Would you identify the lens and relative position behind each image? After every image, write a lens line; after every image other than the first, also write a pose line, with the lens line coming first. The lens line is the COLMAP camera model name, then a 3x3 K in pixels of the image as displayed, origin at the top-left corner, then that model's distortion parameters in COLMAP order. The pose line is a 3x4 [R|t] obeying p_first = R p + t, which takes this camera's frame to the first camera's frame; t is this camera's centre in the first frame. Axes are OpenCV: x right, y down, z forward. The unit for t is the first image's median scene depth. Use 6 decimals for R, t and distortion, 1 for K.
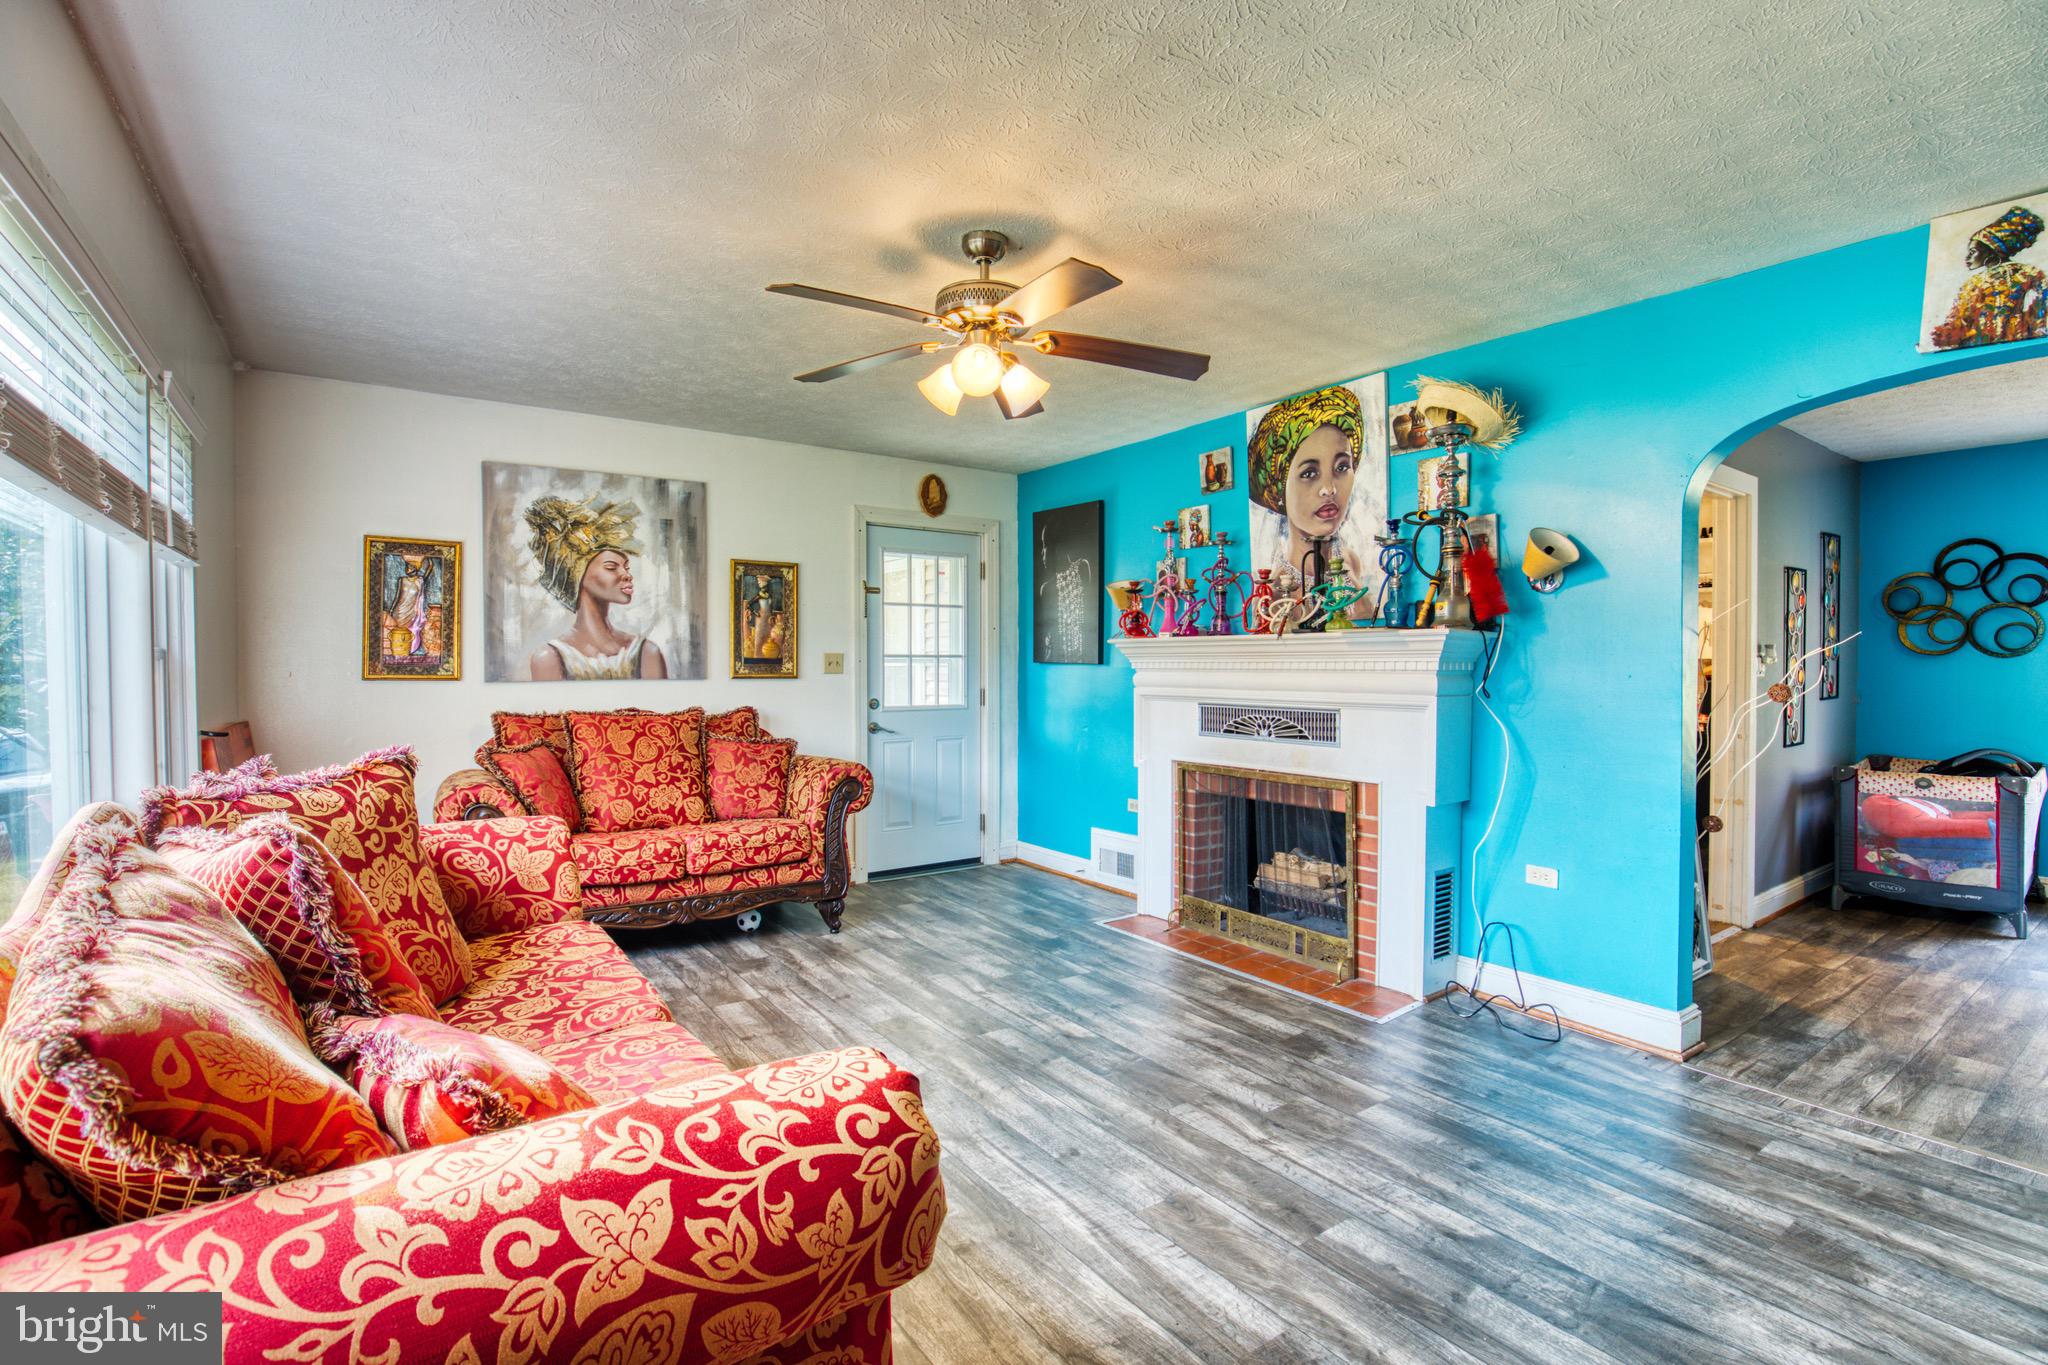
lens RADIAL K [[931.2, 0, 1014.6], [0, 931.2, 686.7], [0, 0, 1]] dist [-0.042547, 0.001722]
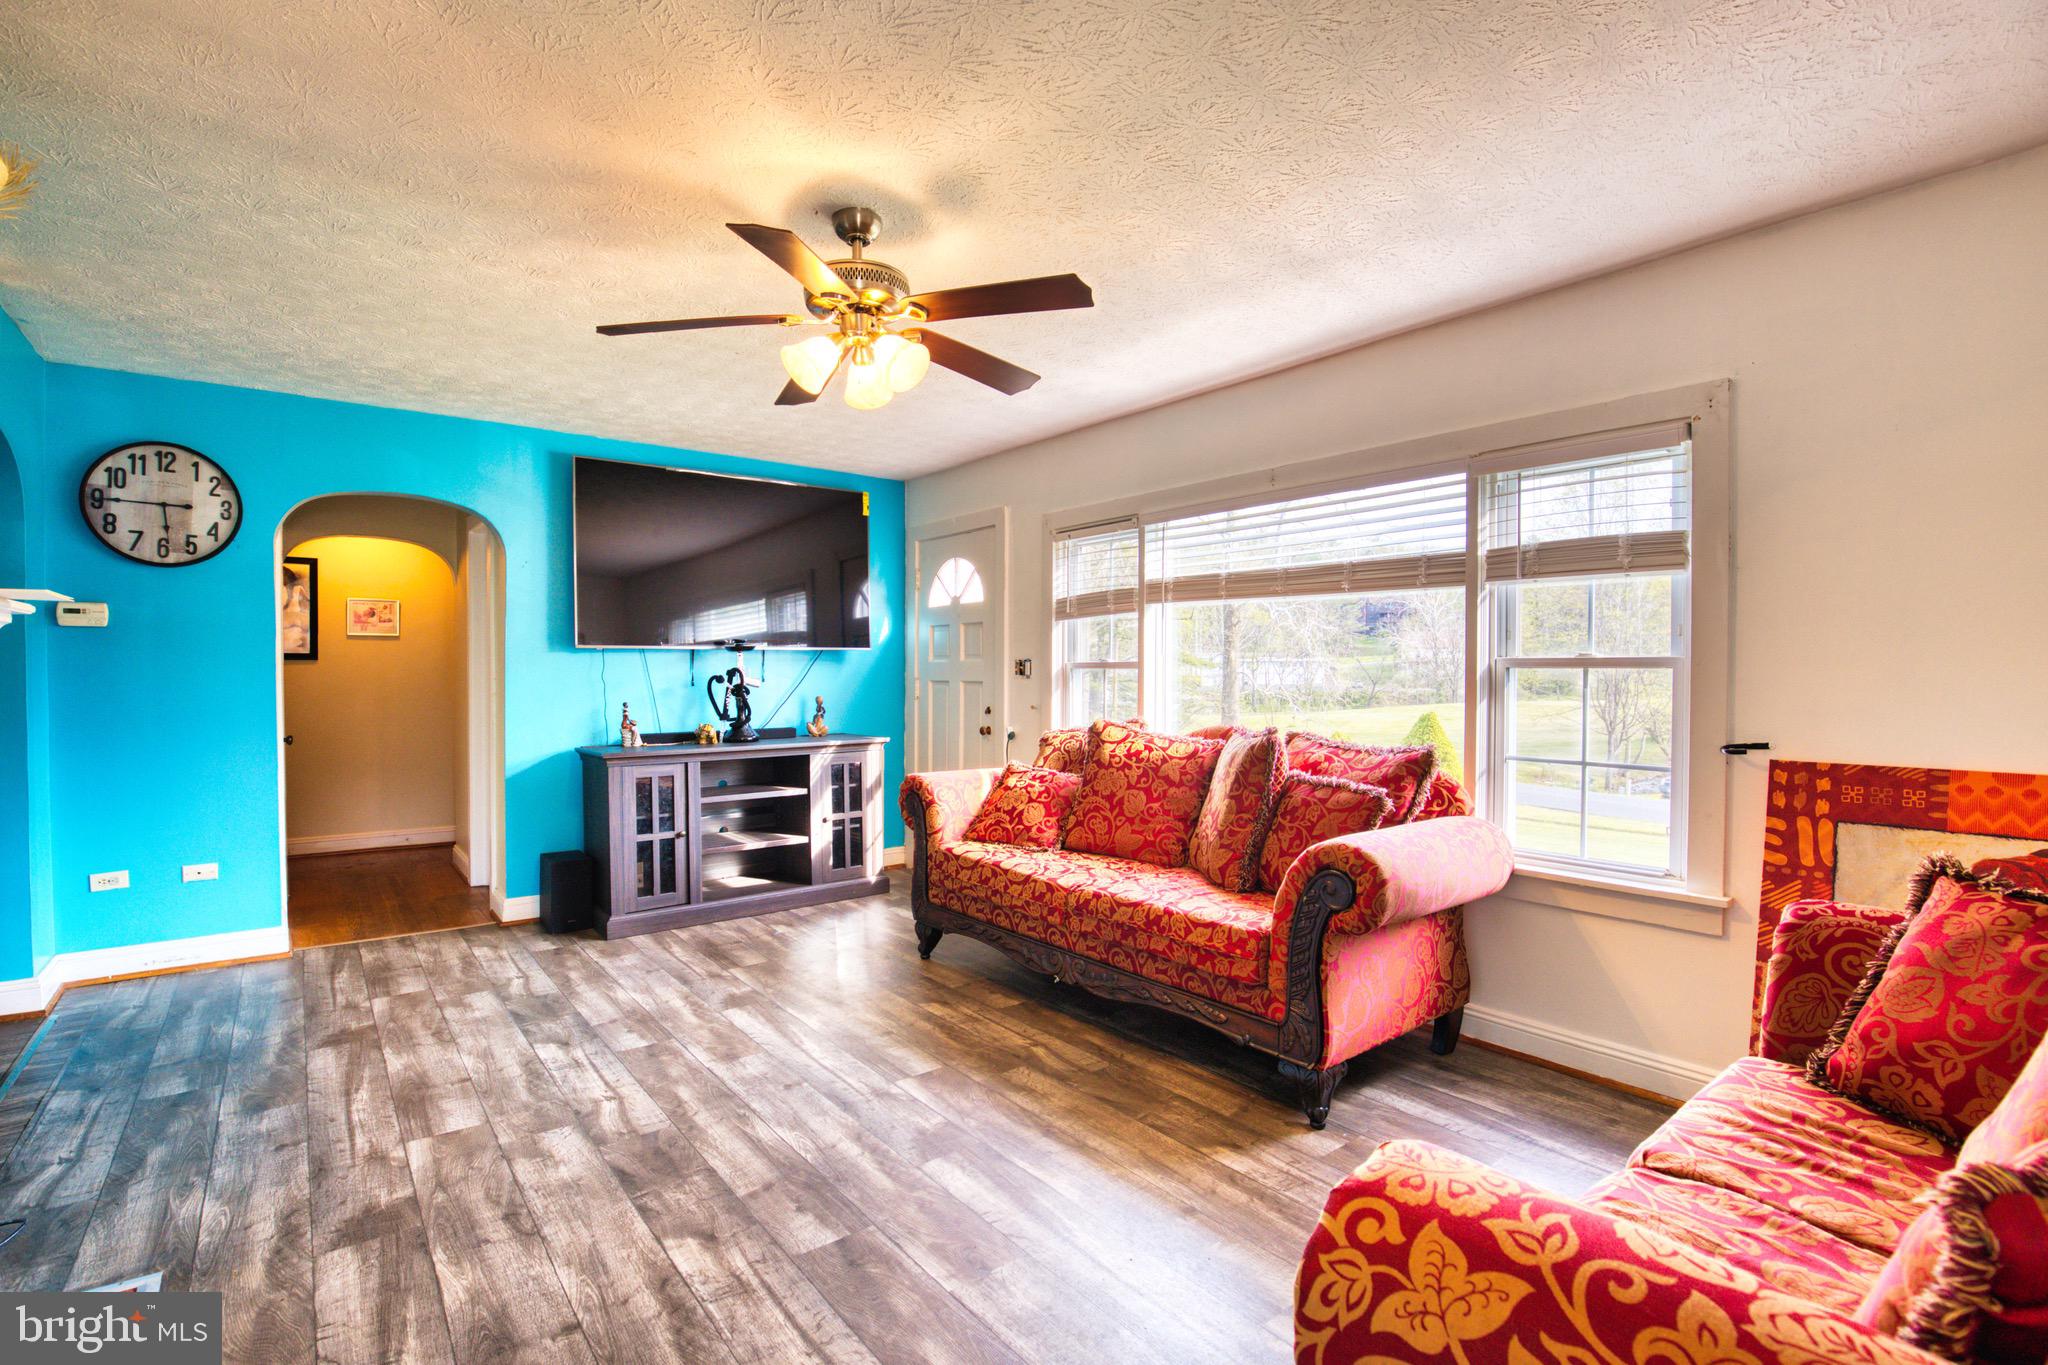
lens RADIAL K [[931.2, 0, 1028.5], [0, 931.2, 682.9], [0, 0, 1]] dist [-0.042547, 0.001722]
pose [[-0.997971, 0.000966, -0.063663, -0.100381], [-0.001413, 0.999303, 0.037312, -0.028996], [0.063654, 0.037326, -0.997274, 1.325114]]
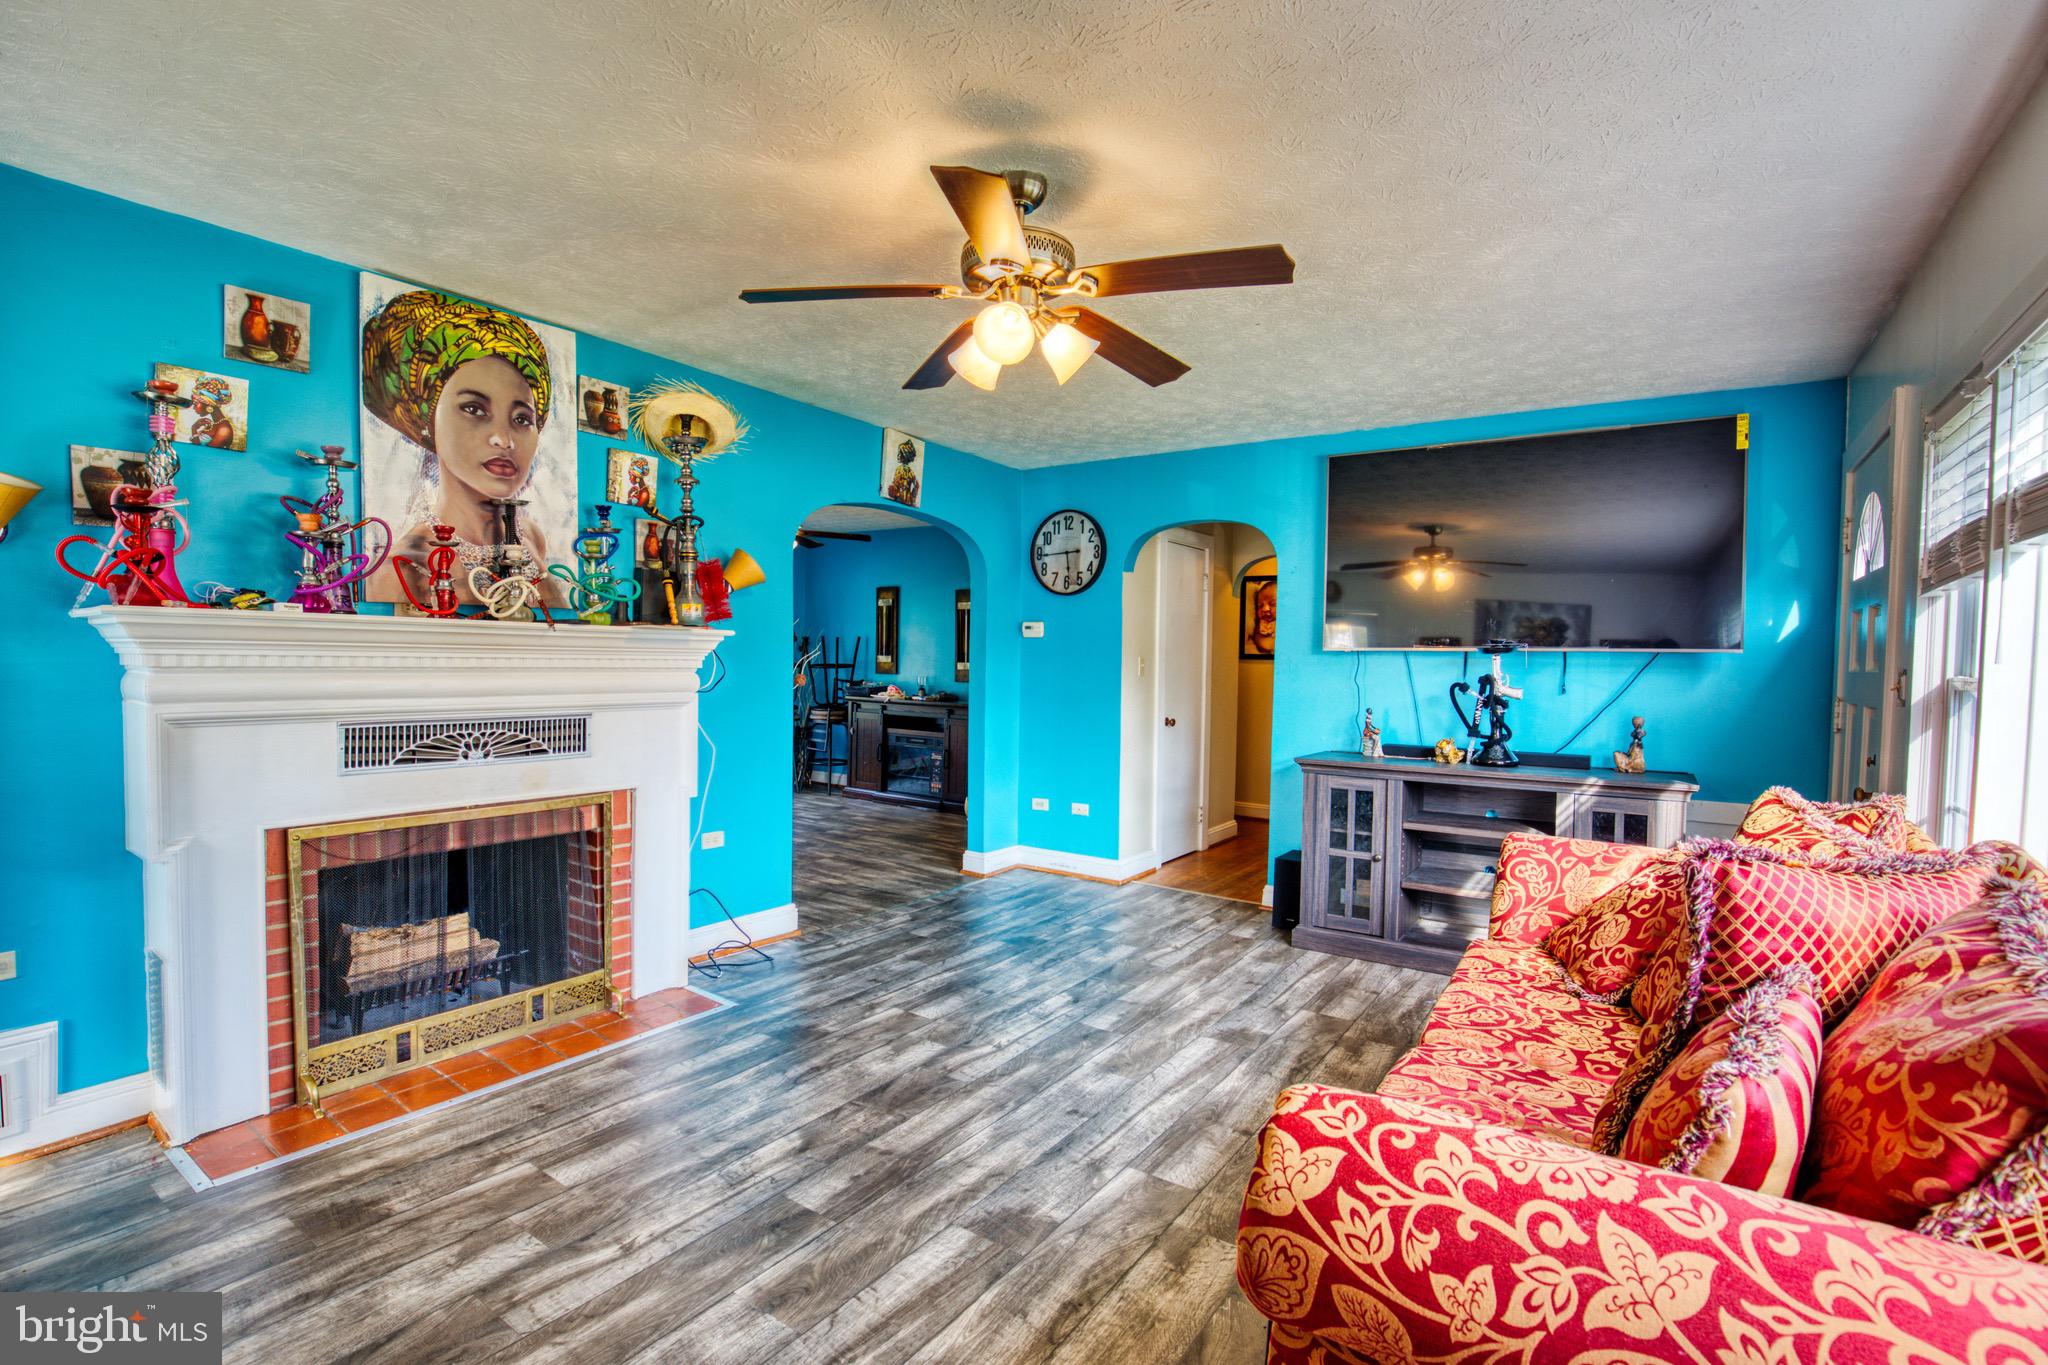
lens RADIAL K [[931.2, 0, 1008.3], [0, 931.2, 692.1], [0, 0, 1]] dist [-0.042547, 0.001722]
pose [[-0.340835, -0.038843, 0.939320, -0.571487], [0.005298, 0.999051, 0.043235, -0.029441], [-0.940108, 0.019713, -0.340305, 0.885543]]
